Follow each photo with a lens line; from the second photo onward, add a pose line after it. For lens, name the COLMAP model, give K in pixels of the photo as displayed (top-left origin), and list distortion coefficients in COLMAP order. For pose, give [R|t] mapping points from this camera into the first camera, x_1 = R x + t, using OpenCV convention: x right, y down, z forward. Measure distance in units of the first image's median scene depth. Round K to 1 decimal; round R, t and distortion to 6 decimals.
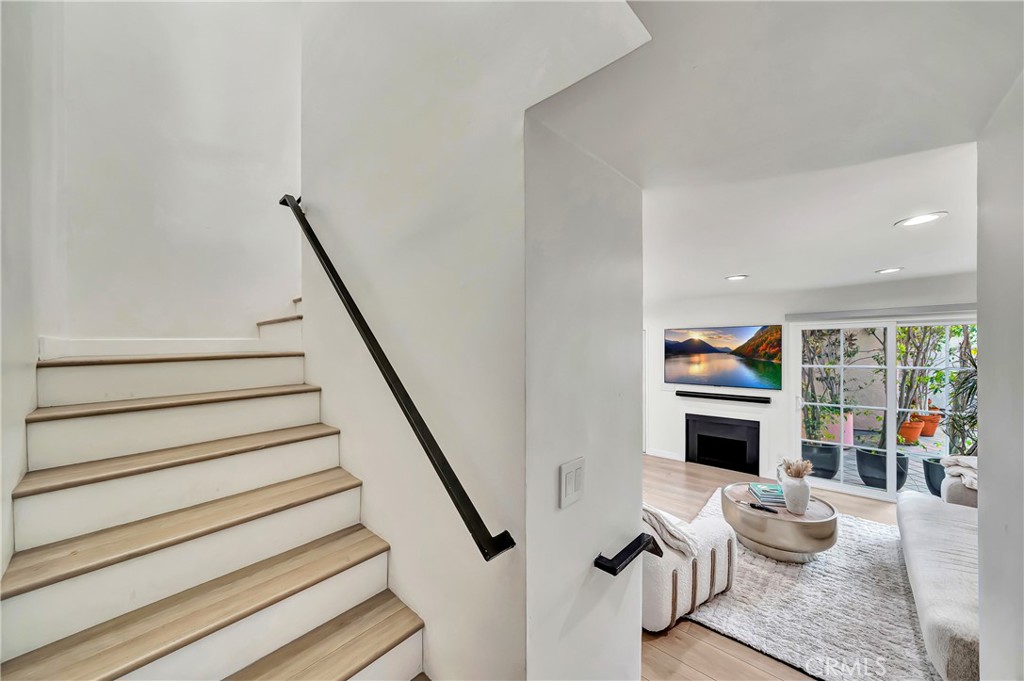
lens RADIAL K [[356.6, 0, 511.1], [0, 356.6, 347.2], [0, 0, 1]] dist [-0.002464, -0.000594]
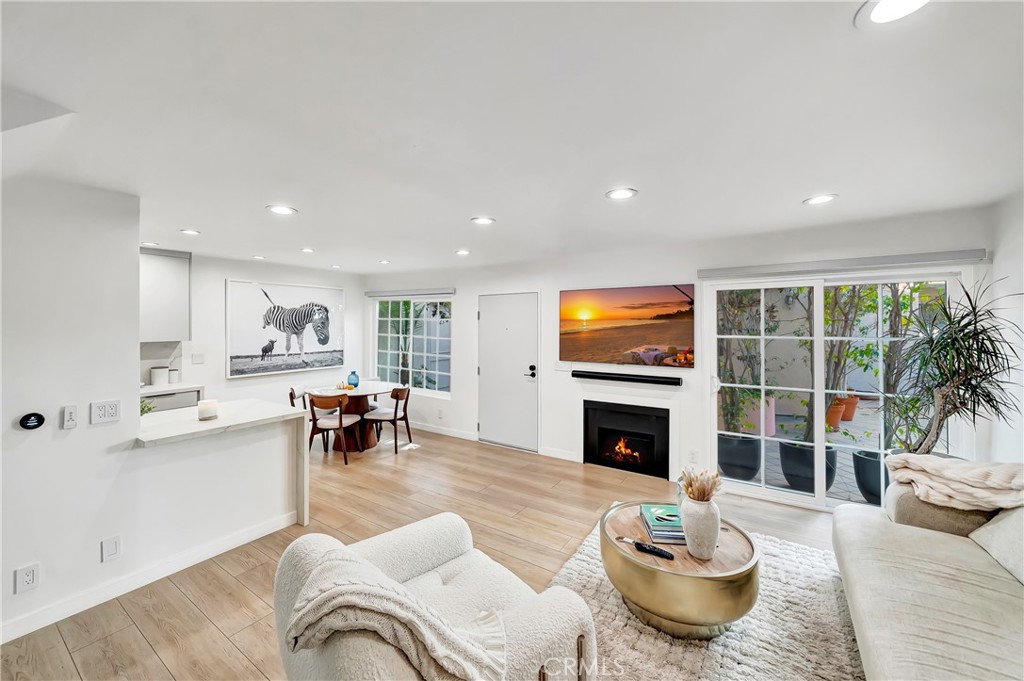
lens RADIAL K [[394.0, 0, 495.6], [0, 394.0, 317.2], [0, 0, 1]] dist [-0.000552, -0.001075]
pose [[0.988342, 0.014392, 0.151567, 0.222148], [-0.010449, 0.999587, -0.026778, 0.041221], [-0.151889, 0.024882, 0.988084, 0.237178]]
